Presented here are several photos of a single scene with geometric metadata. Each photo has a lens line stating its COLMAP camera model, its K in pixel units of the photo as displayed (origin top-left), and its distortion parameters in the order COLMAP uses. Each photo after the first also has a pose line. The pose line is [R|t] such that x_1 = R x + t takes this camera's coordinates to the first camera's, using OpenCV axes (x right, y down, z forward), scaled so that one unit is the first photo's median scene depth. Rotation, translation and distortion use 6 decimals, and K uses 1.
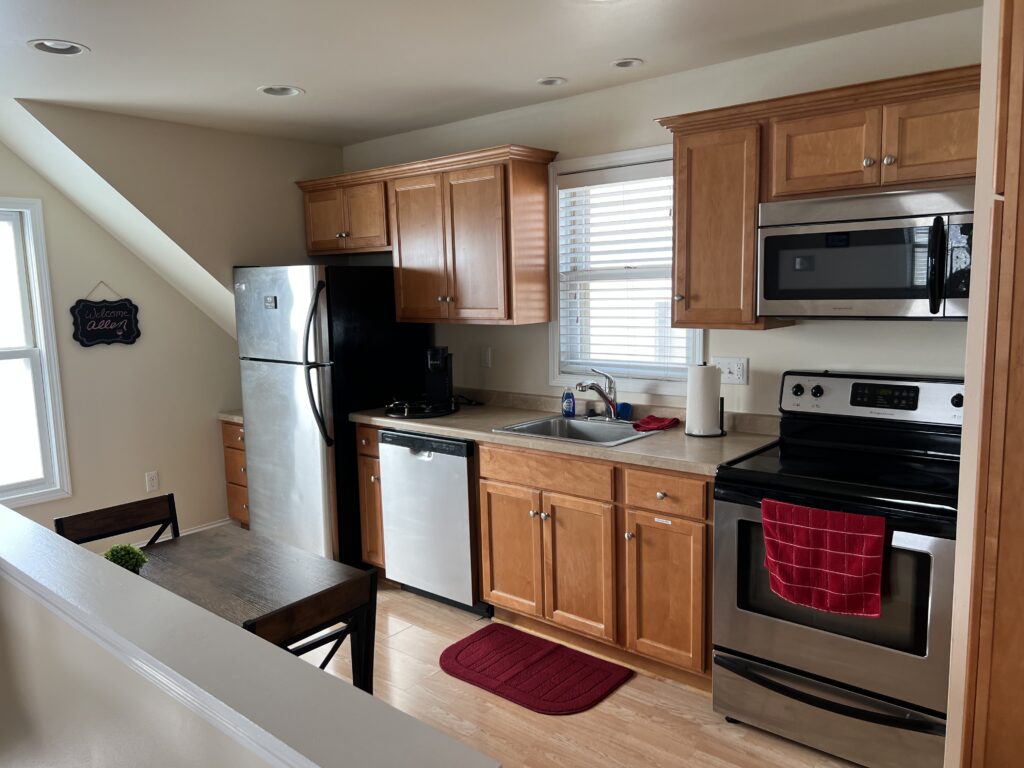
lens RADIAL K [[771.6, 0, 510.2], [0, 771.6, 389.8], [0, 0, 1]] dist [0.059269, -0.059397]
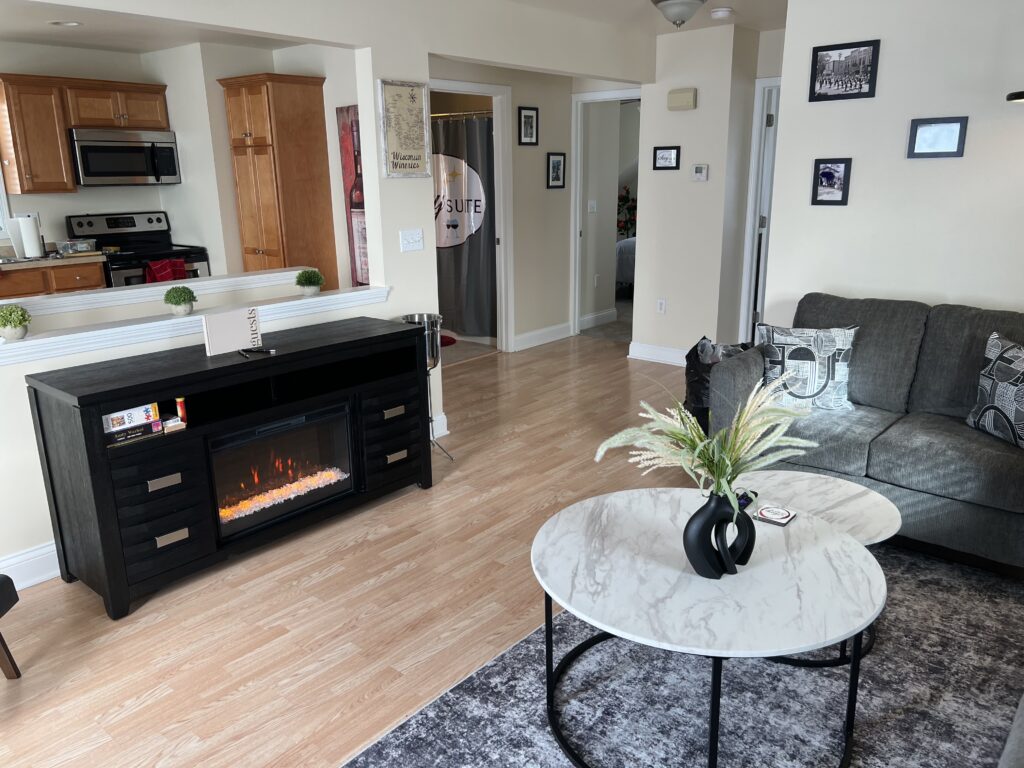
lens RADIAL K [[772.3, 0, 518.9], [0, 772.3, 387.7], [0, 0, 1]] dist [0.050908, -0.058298]
pose [[-0.012309, -0.244257, 0.969632, -1.822809], [0.150682, 0.958179, 0.243285, 0.090560], [-0.988506, 0.149101, 0.025011, -0.114766]]
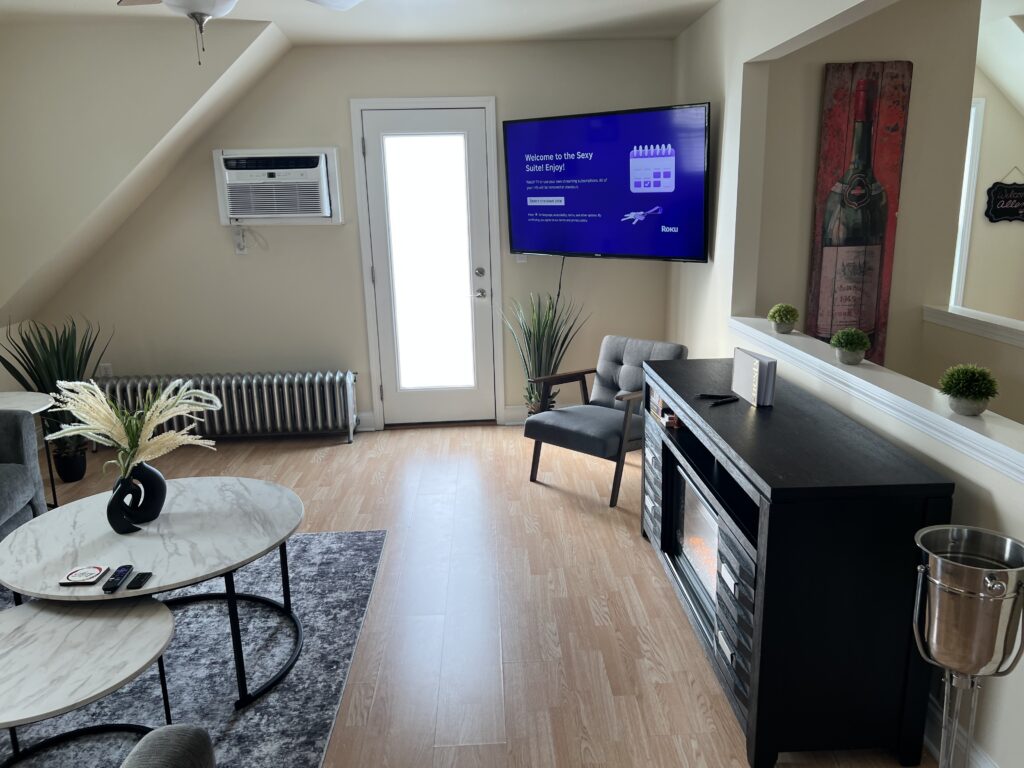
lens RADIAL K [[772.3, 0, 518.9], [0, 772.3, 387.7], [0, 0, 1]] dist [0.050908, -0.058298]
pose [[0.687125, 0.183131, -0.703080, -0.217535], [-0.096155, 0.982121, 0.161839, 0.106976], [0.720148, -0.043599, 0.692449, -0.570306]]
